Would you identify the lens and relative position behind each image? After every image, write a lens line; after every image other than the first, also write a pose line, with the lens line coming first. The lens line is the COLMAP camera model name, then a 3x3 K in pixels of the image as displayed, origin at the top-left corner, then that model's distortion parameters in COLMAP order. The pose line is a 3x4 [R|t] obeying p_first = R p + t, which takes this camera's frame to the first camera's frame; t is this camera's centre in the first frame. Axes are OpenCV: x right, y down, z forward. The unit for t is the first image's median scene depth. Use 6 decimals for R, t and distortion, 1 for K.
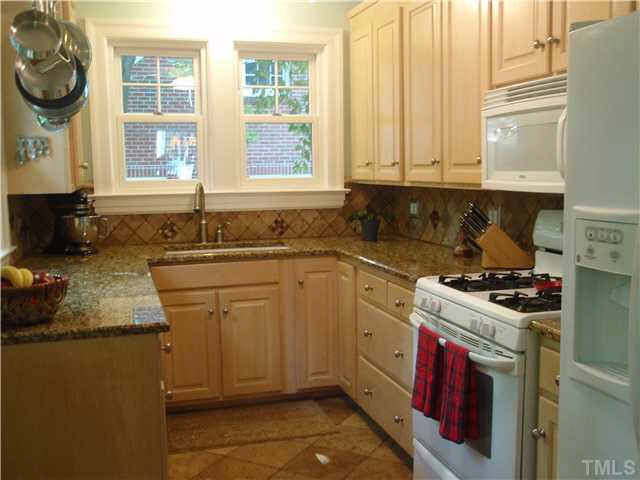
lens RADIAL K [[673.5, 0, 320.0], [0, 673.5, 240.0], [0, 0, 1]] dist [-0.067182, 0.107860]
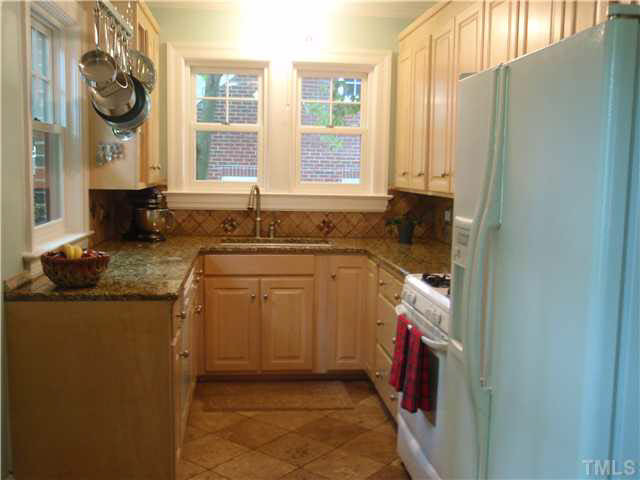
lens RADIAL K [[673.5, 0, 320.0], [0, 673.5, 240.0], [0, 0, 1]] dist [-0.067182, 0.107860]
pose [[0.984041, 0.051350, -0.170371, 0.141321], [-0.052025, 0.998646, 0.000500, 0.003047], [0.170166, 0.008372, 0.985380, -0.125085]]
